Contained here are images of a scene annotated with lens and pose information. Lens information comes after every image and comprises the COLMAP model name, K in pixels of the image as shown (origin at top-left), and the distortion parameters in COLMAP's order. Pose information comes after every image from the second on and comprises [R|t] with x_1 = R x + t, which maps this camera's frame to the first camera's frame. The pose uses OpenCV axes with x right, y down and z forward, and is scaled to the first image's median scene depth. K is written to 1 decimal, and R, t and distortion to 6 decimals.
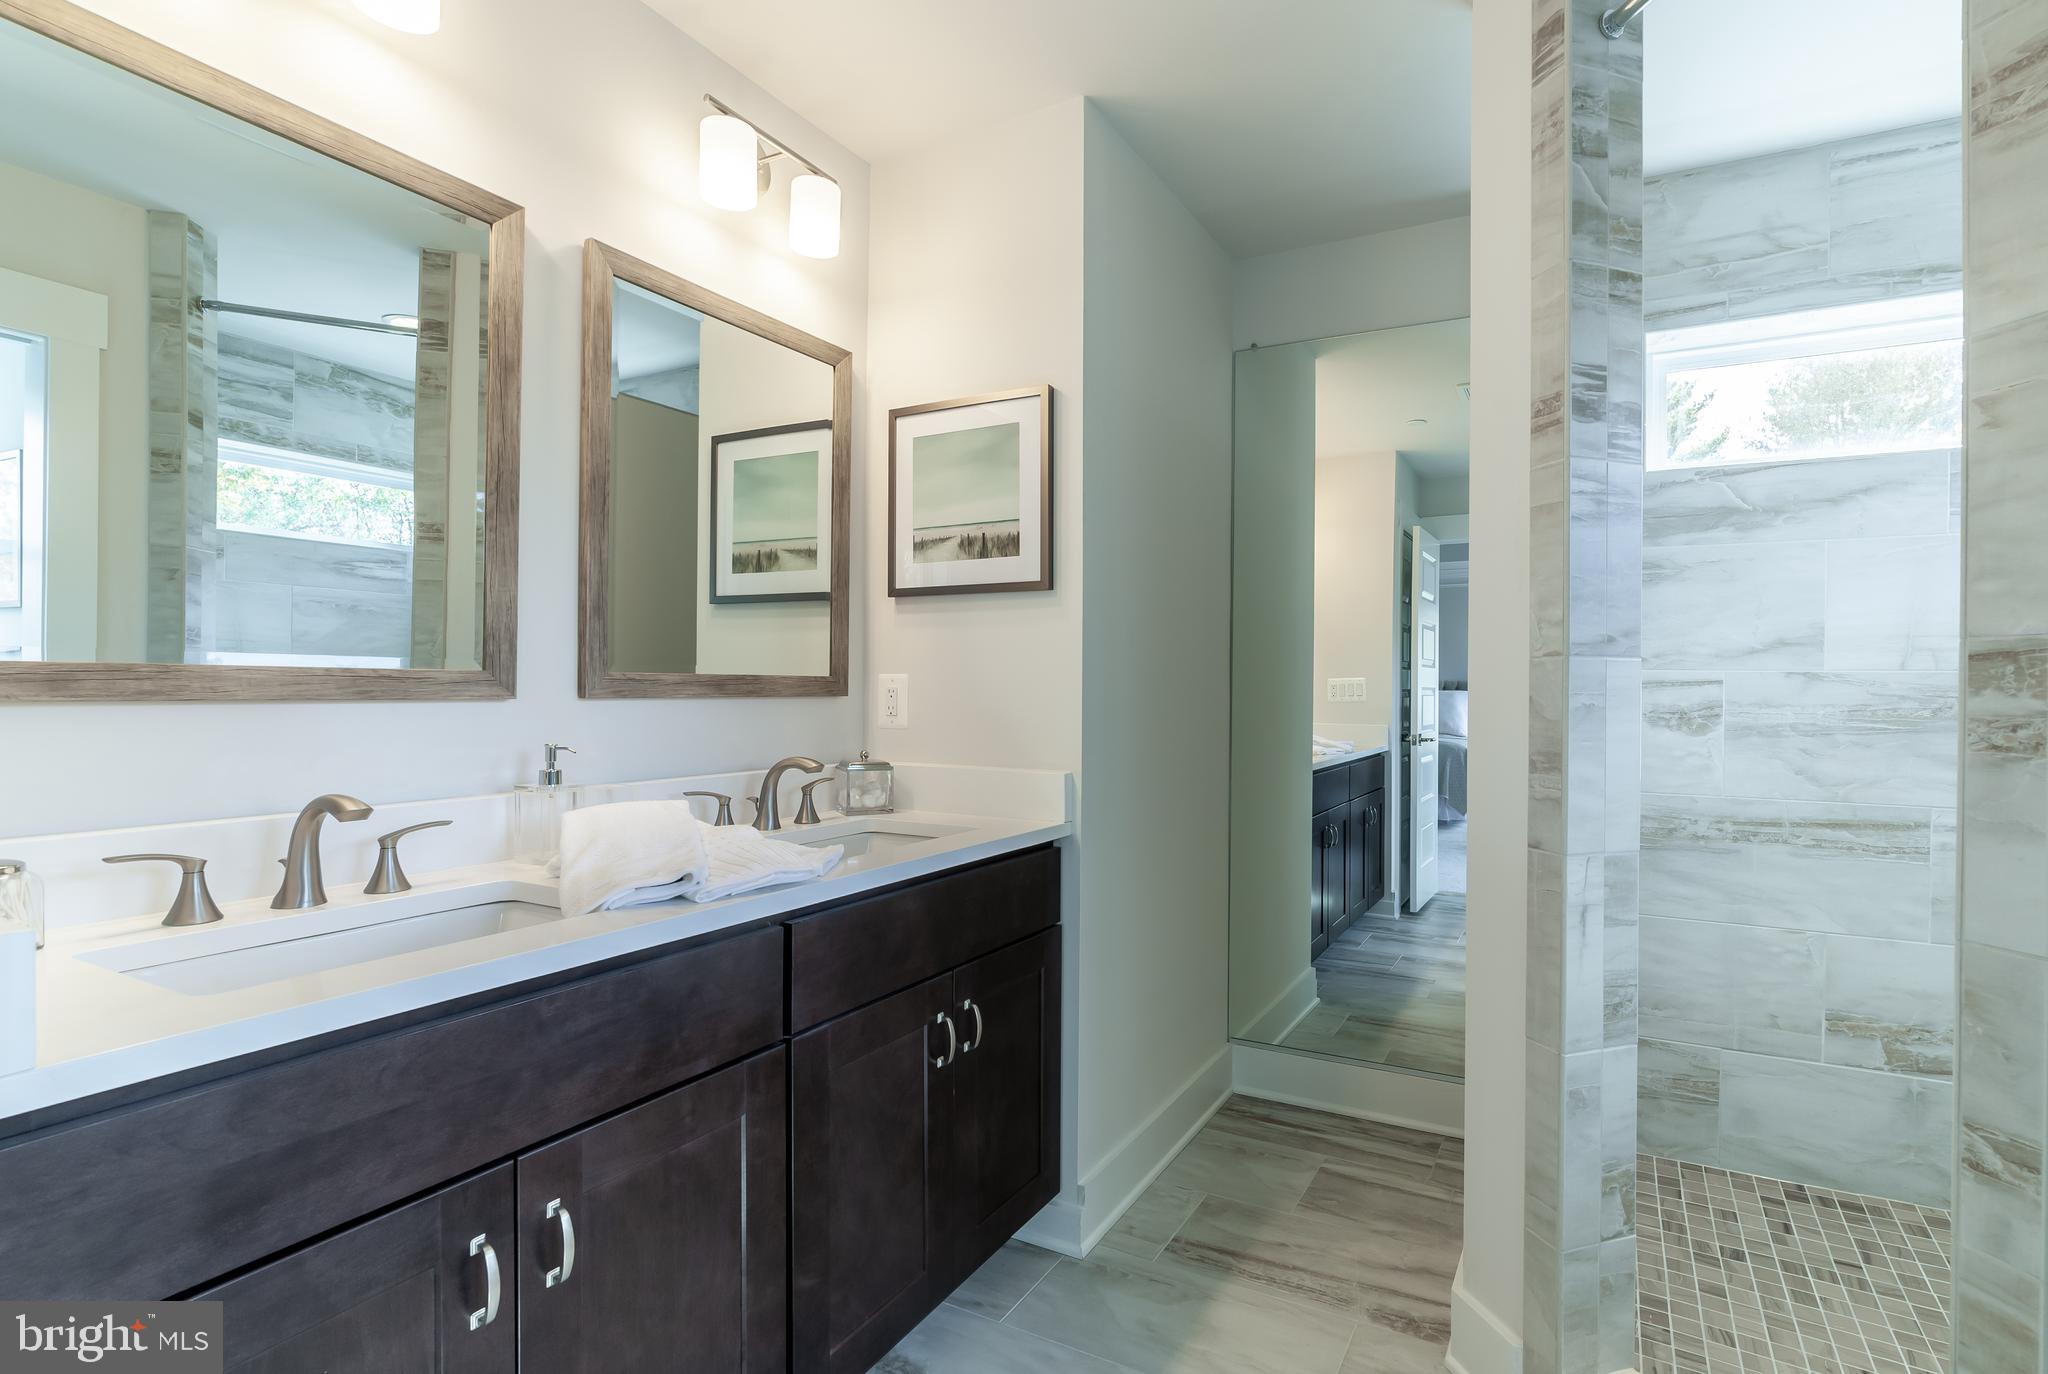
lens RADIAL K [[780.8, 0, 1015.8], [0, 780.8, 683.7], [0, 0, 1]] dist [-0.025644, 0.007252]
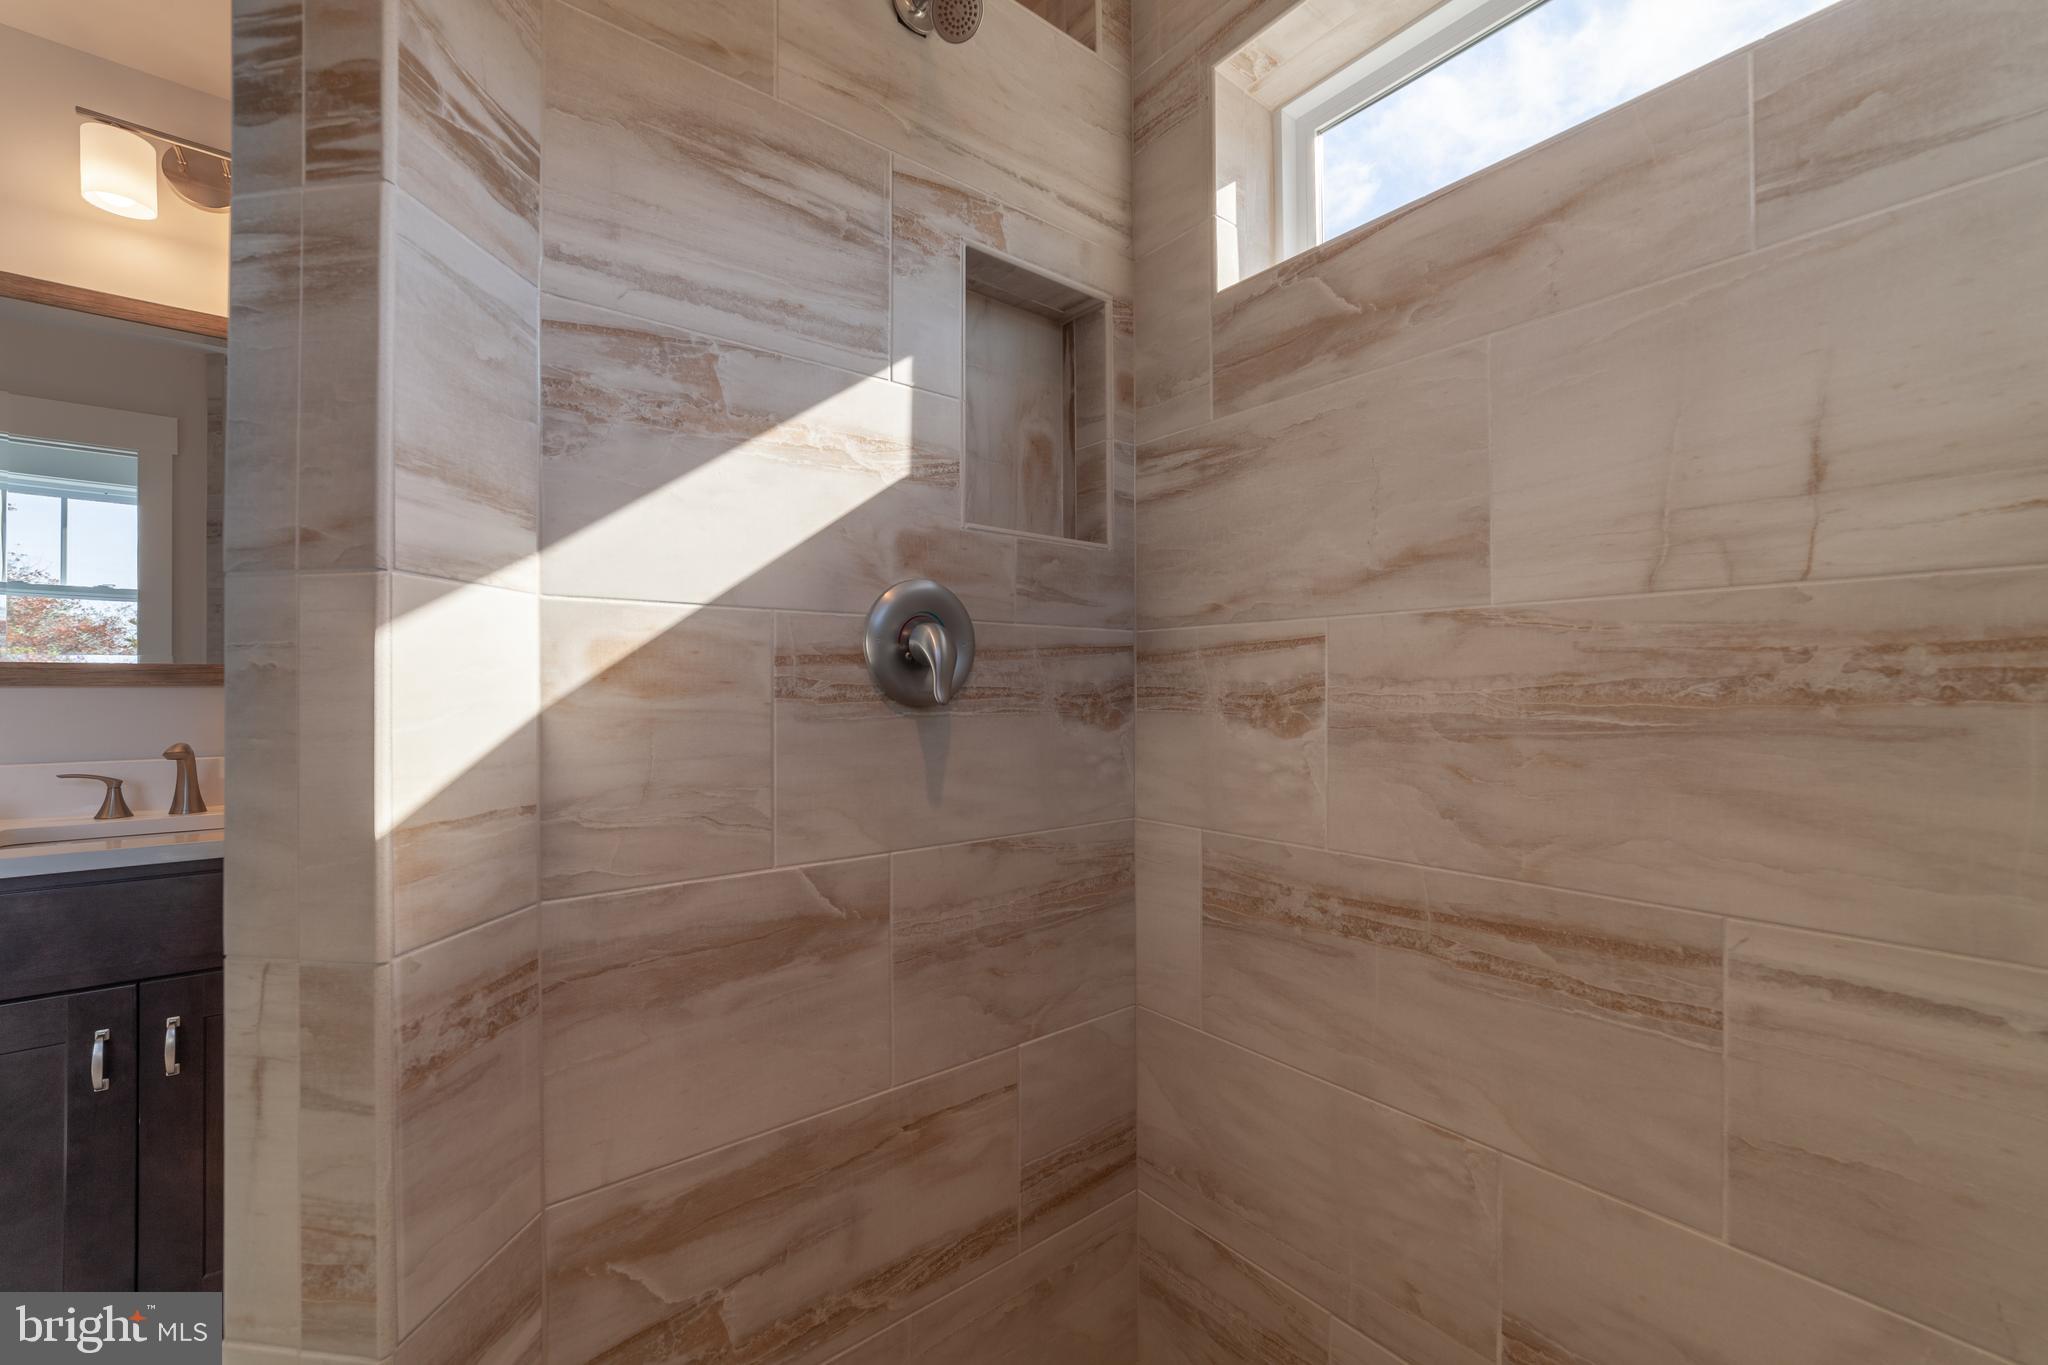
lens RADIAL K [[656.4, 0, 1024.0], [0, 656.4, 682.5], [0, 0, 1]] dist [-0.019510, 0.005175]
pose [[0.940867, -0.013958, -0.338488, 0.904098], [0.011509, 0.999891, -0.009242, 0.031581], [0.338580, 0.004800, 0.940925, 0.507410]]
